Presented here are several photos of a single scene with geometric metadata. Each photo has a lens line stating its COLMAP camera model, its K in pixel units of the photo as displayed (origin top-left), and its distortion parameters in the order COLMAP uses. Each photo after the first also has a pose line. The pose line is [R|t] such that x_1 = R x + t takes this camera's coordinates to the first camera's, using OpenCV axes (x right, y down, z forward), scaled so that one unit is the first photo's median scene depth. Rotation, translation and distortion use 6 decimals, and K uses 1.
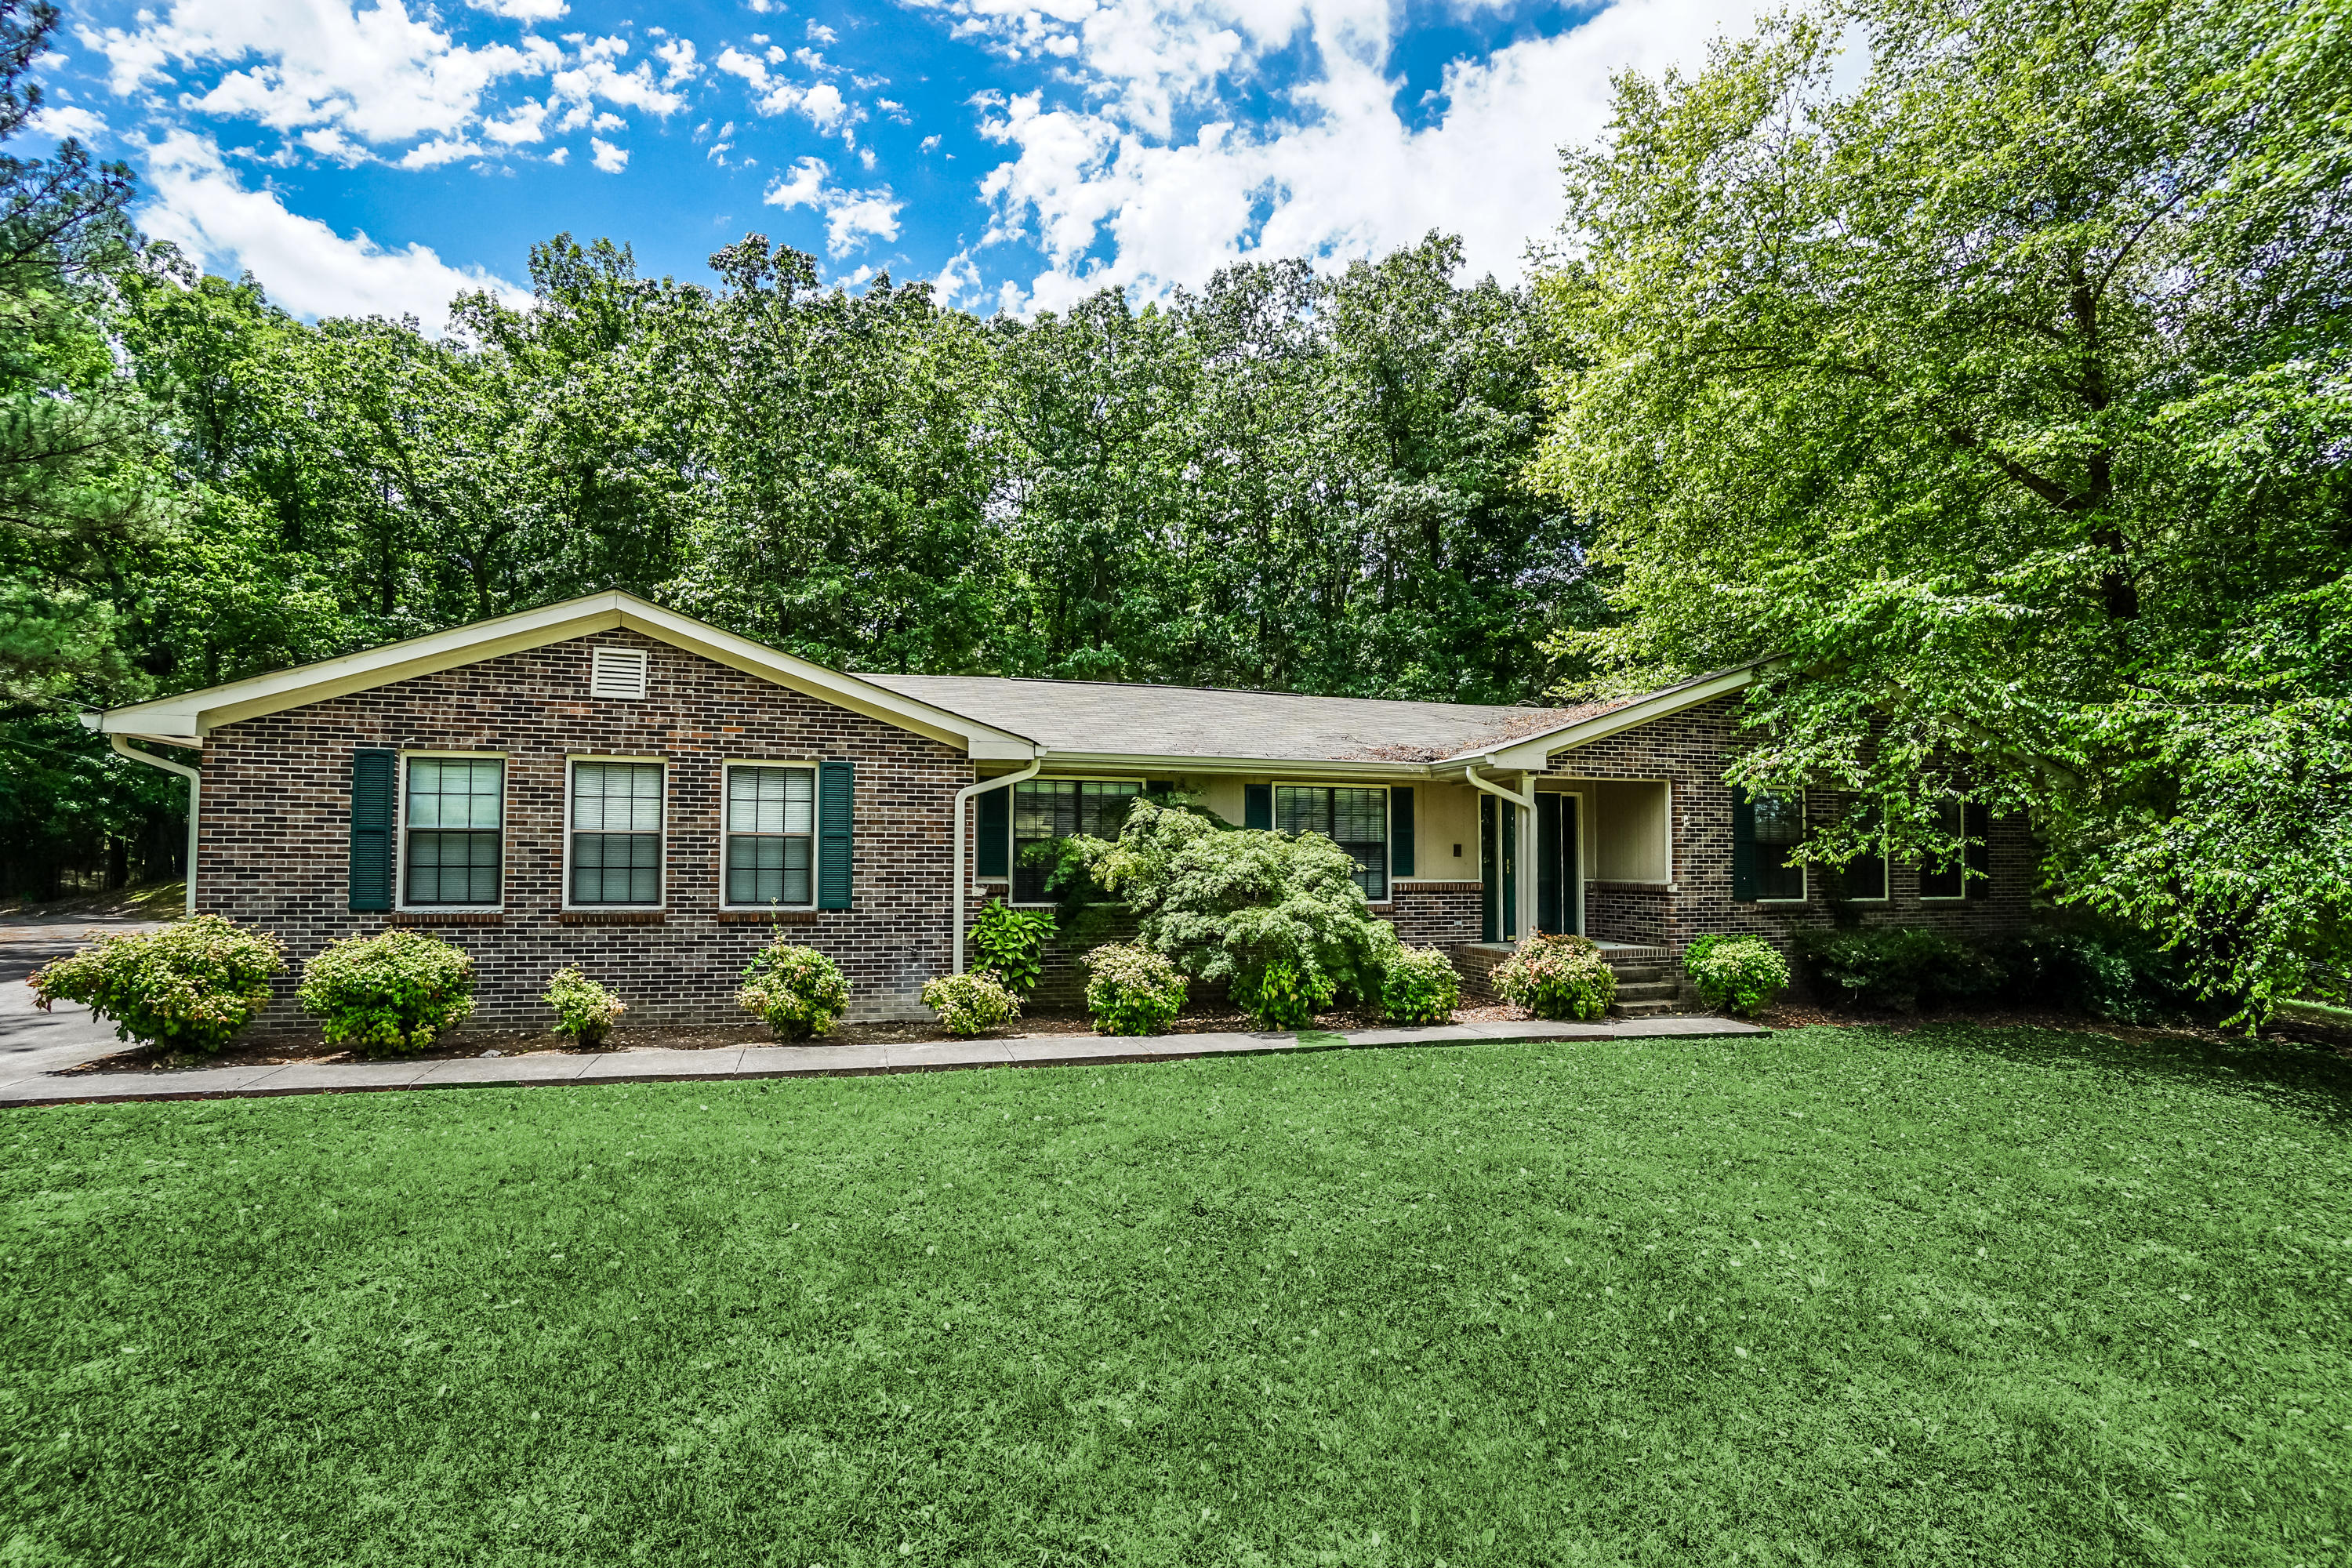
lens RADIAL K [[1050.7, 0, 1175.6], [0, 1050.7, 823.6], [0, 0, 1]] dist [-0.051174, 0.000221]
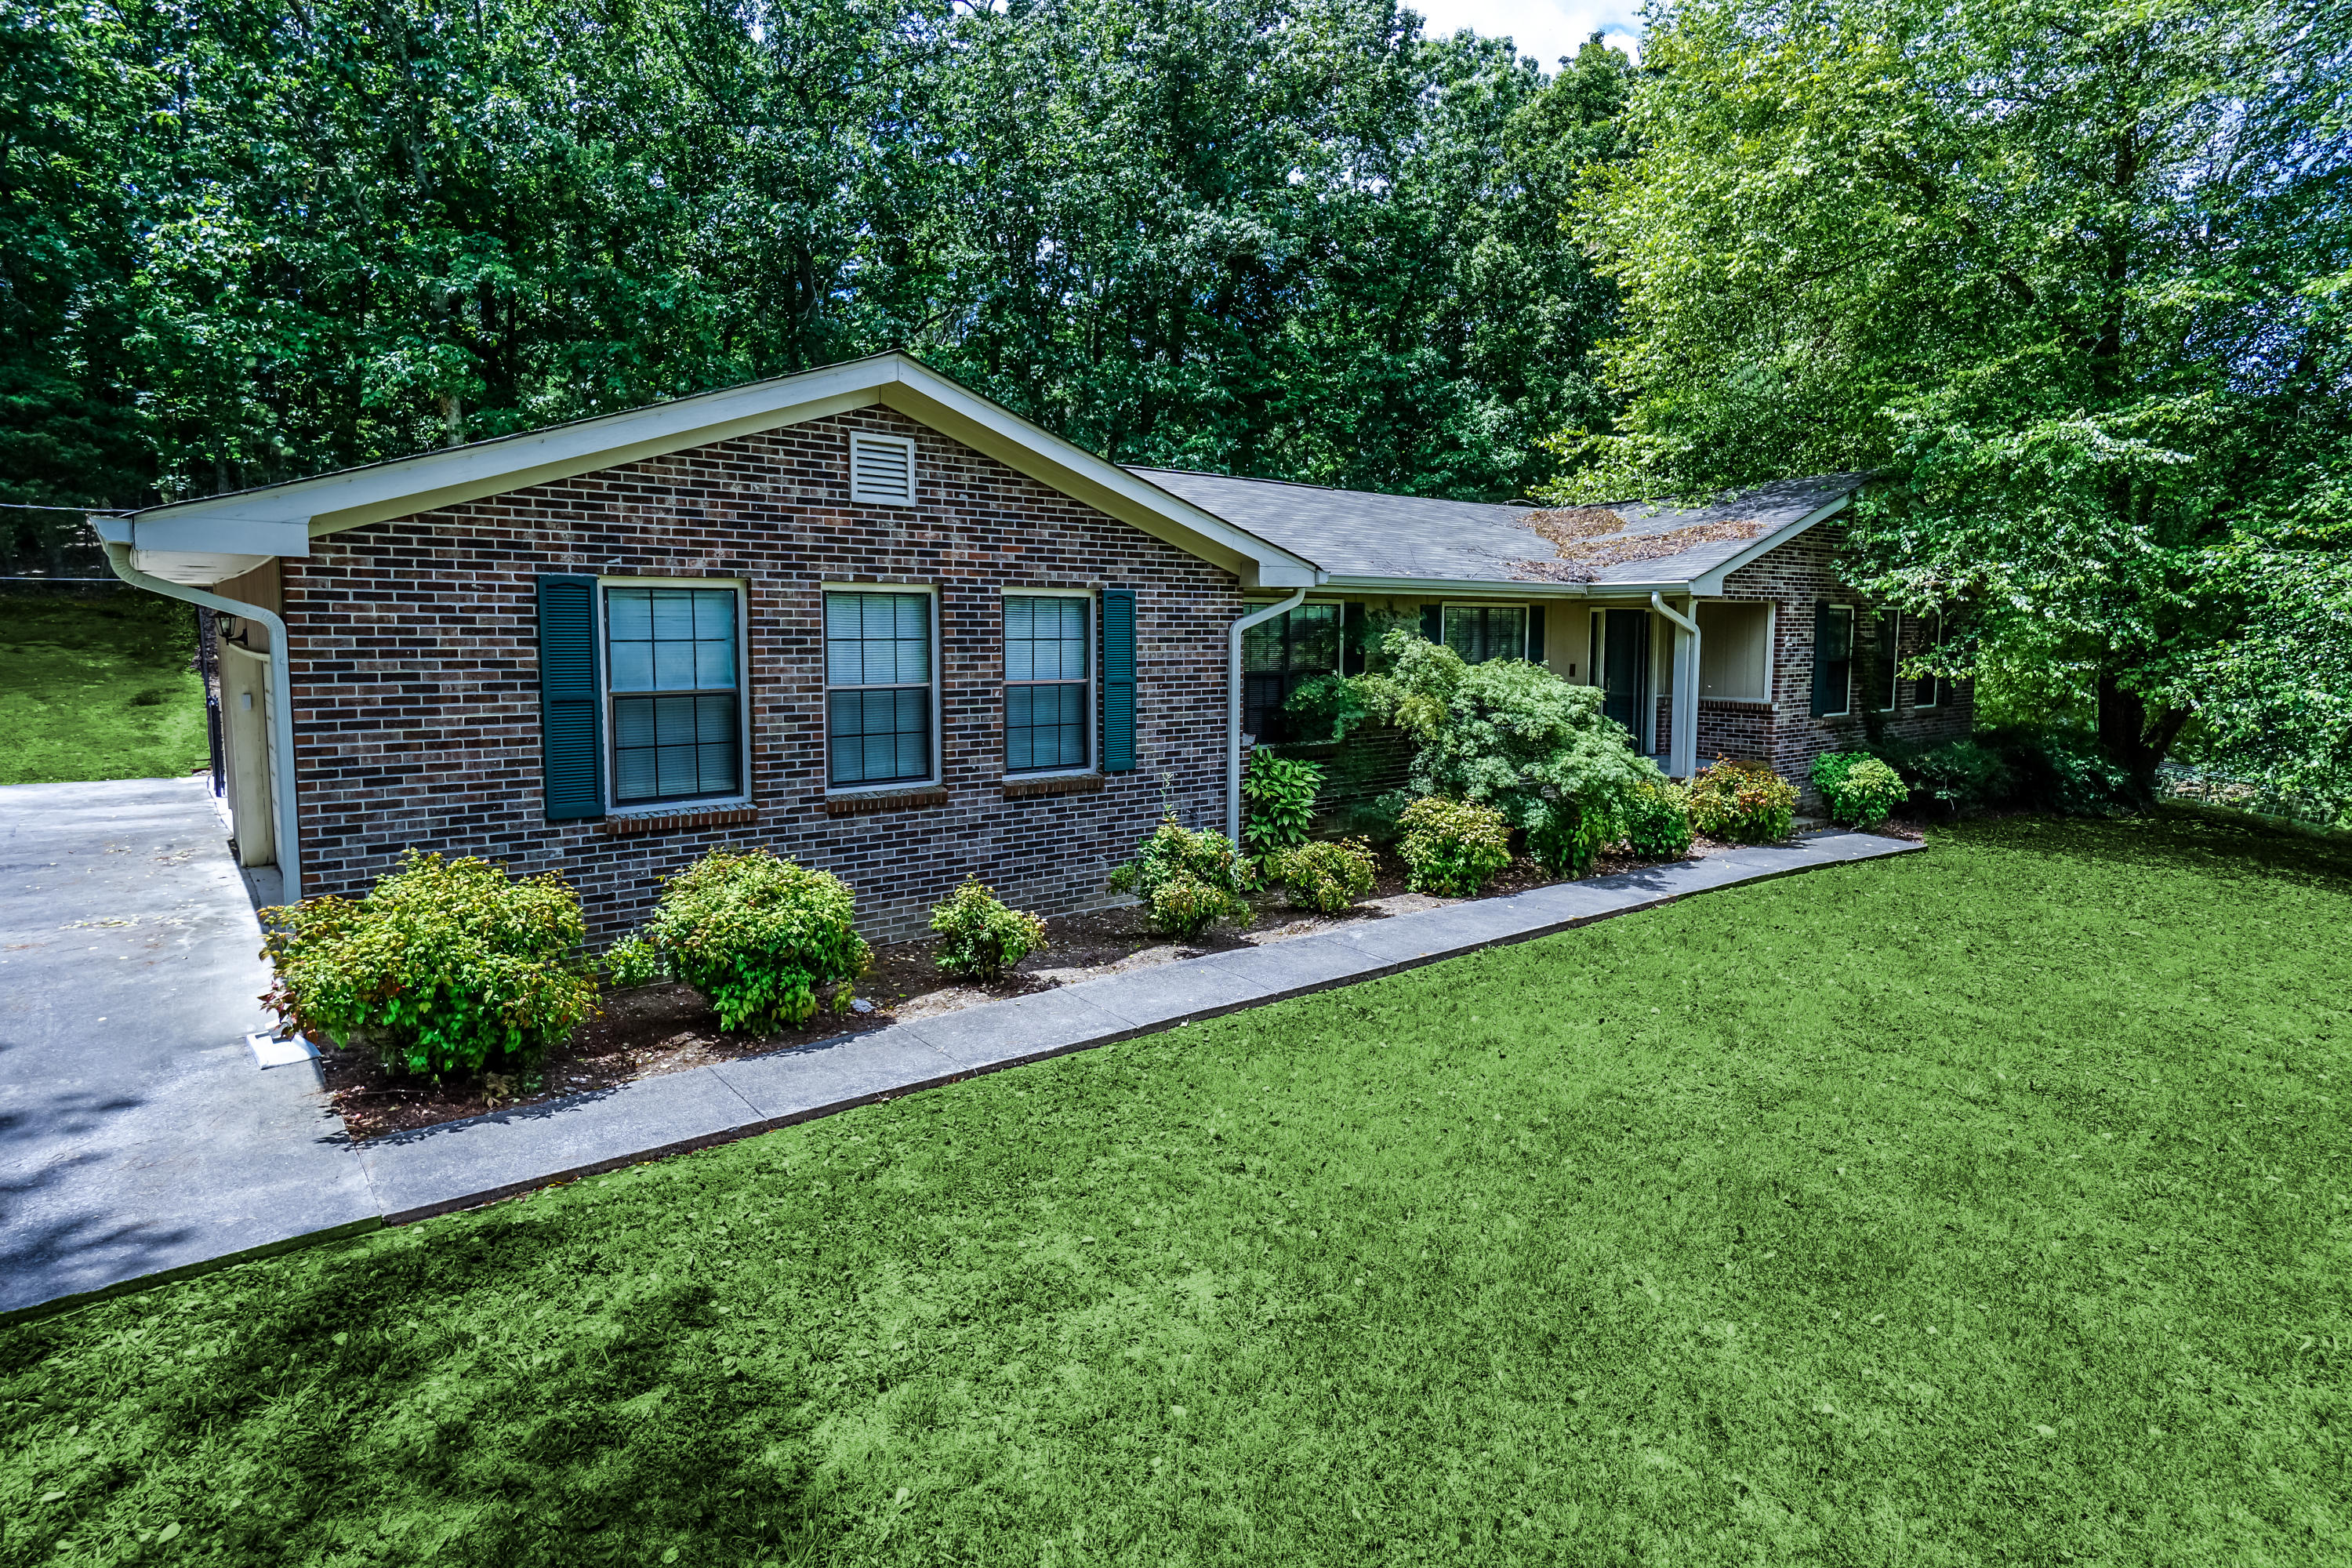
lens RADIAL K [[1173.8, 0, 1174.6], [0, 1173.8, 736.1], [0, 0, 1]] dist [0.000813, 0.000003]
pose [[0.939834, -0.034653, 0.339869, -0.625243], [-0.006800, 0.992748, 0.120025, -0.058969], [-0.341563, -0.115114, 0.932783, 0.134619]]
